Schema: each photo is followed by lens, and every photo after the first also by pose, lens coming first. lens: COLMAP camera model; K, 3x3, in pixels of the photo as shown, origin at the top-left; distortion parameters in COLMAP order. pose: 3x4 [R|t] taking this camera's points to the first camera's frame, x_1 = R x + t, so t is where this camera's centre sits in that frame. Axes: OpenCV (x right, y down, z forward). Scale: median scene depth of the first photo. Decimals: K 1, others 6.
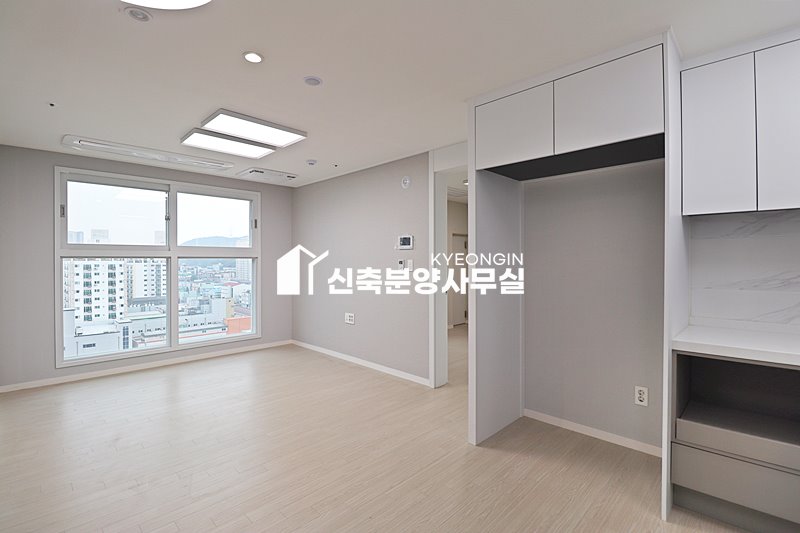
lens RADIAL K [[368.6, 0, 404.3], [0, 368.6, 261.6], [0, 0, 1]] dist [-0.006868, -0.007764]
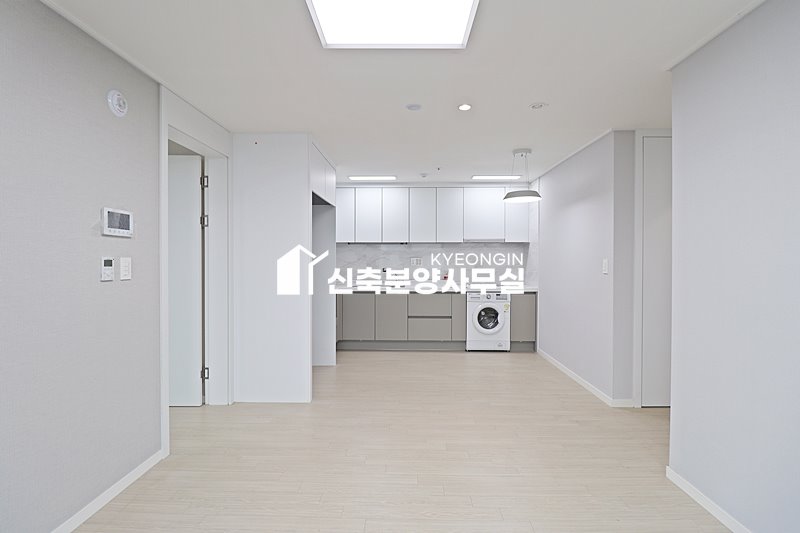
lens RADIAL K [[368.6, 0, 402.6], [0, 368.6, 262.2], [0, 0, 1]] dist [-0.006868, -0.007764]
pose [[-0.685827, -0.005868, 0.727741, -0.542258], [-0.000547, 0.999971, 0.007548, -0.001945], [-0.727765, 0.004778, -0.685810, 0.917289]]
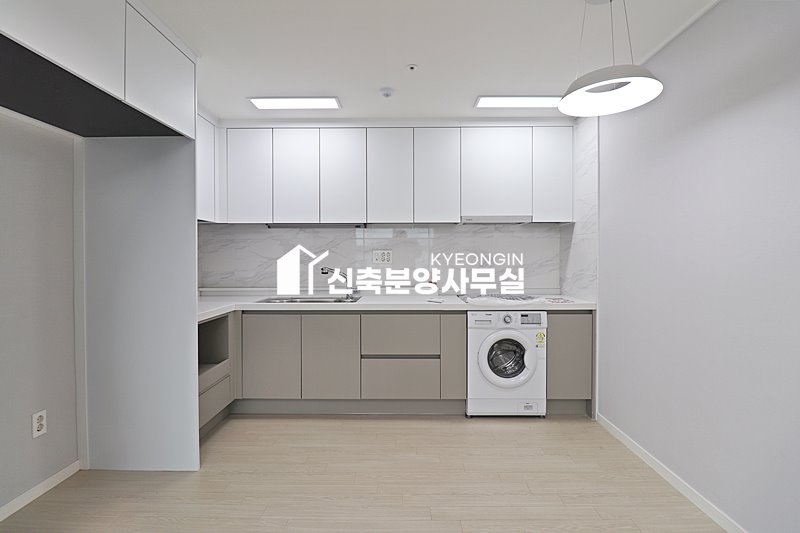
lens RADIAL K [[368.6, 0, 397.2], [0, 368.6, 263.7], [0, 0, 1]] dist [-0.006868, -0.007764]
pose [[-0.689315, -0.009466, 0.724400, -0.226977], [0.002058, 0.999885, 0.015024, 0.008934], [-0.724459, 0.011848, -0.689216, 0.518395]]
